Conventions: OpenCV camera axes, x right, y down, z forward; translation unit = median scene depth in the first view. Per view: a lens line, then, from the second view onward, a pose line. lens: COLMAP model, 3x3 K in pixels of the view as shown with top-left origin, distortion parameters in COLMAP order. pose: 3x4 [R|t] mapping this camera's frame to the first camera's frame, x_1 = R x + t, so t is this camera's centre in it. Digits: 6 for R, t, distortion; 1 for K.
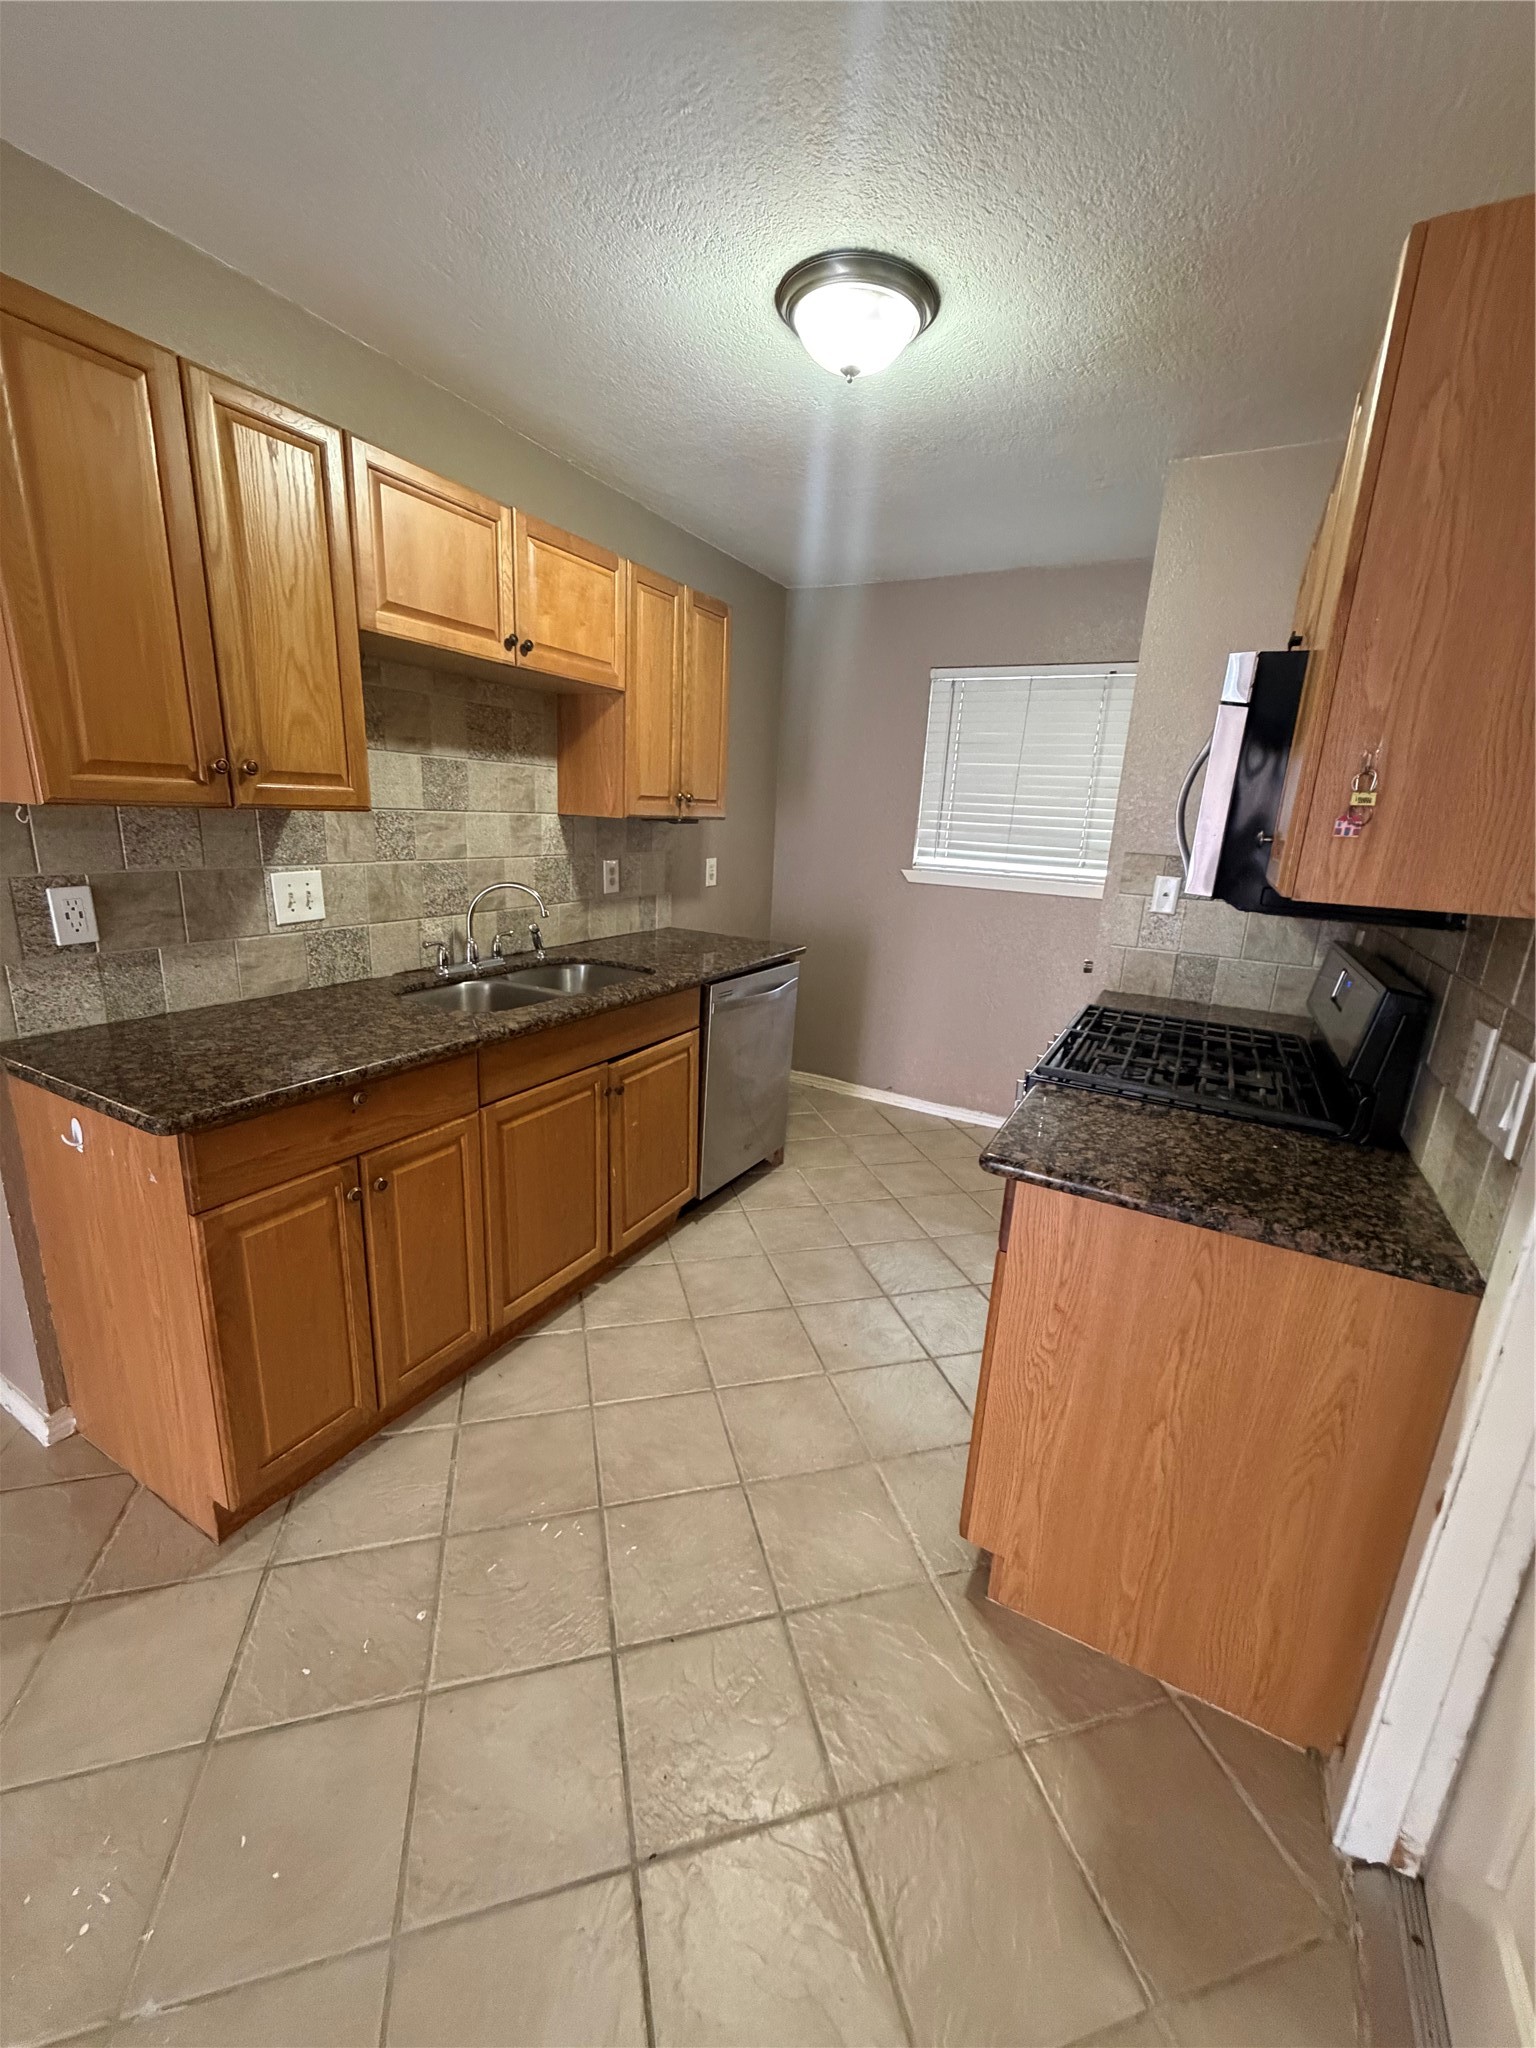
lens RADIAL K [[825.1, 0, 771.5], [0, 825.1, 1021.7], [0, 0, 1]] dist [0.001272, 0.000428]
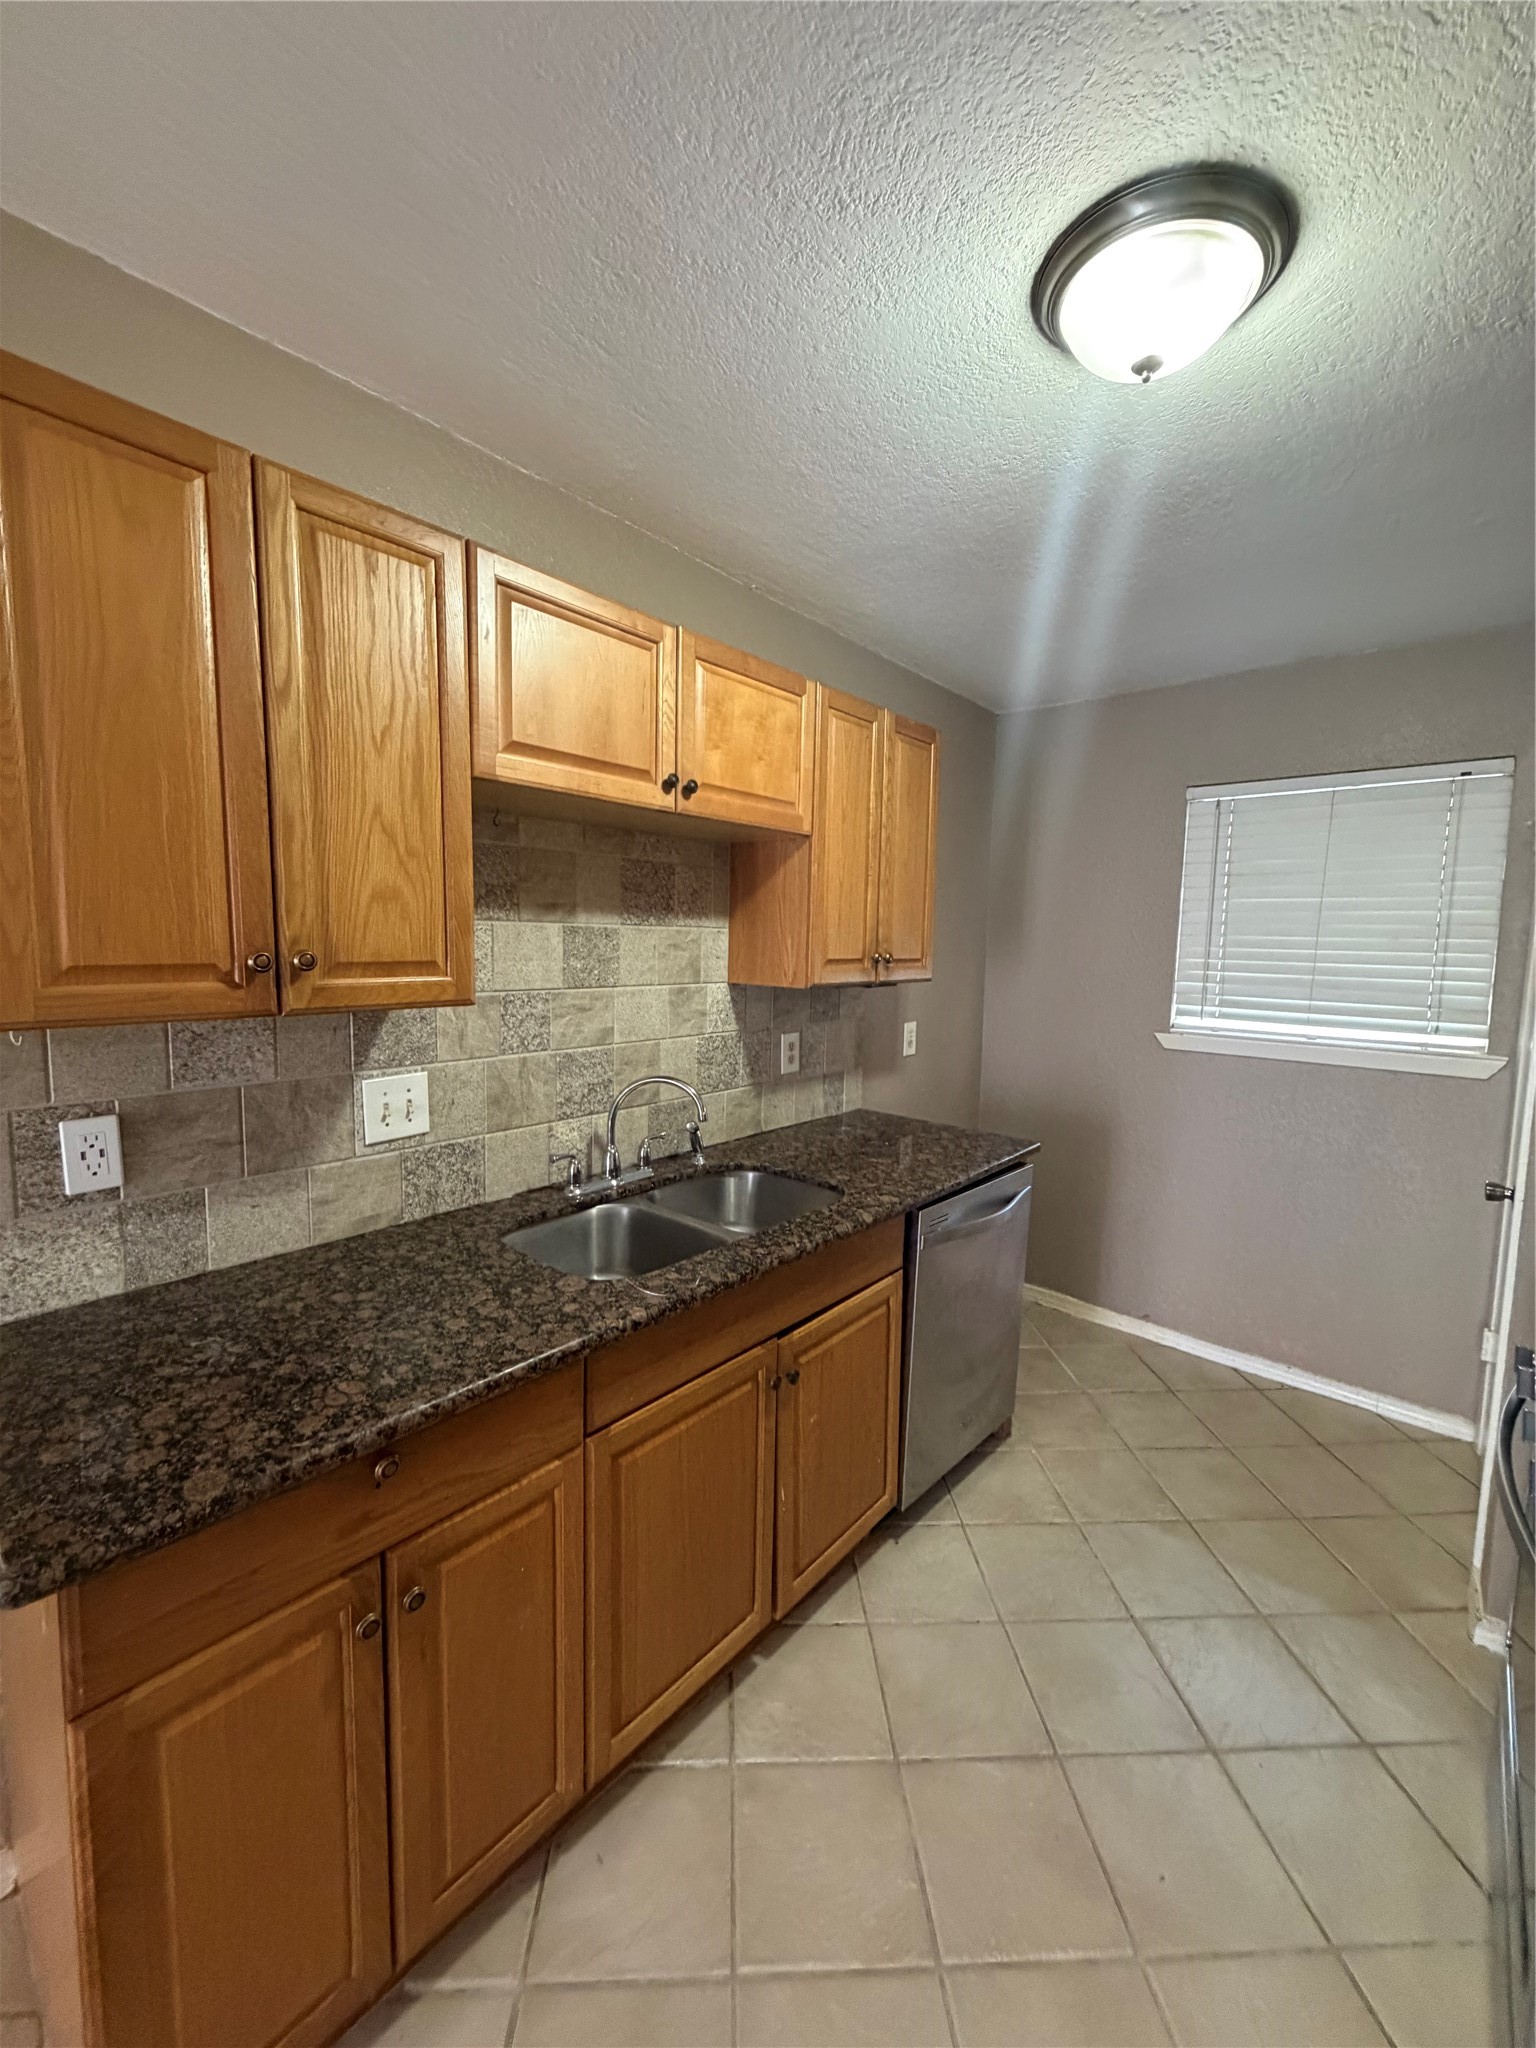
lens RADIAL K [[825.1, 0, 771.5], [0, 825.1, 1021.7], [0, 0, 1]] dist [0.001272, 0.000428]
pose [[0.976433, -0.007798, -0.215681, -0.050301], [-0.026355, 0.987560, -0.155019, -0.110868], [0.214207, 0.157050, 0.964080, 0.284790]]
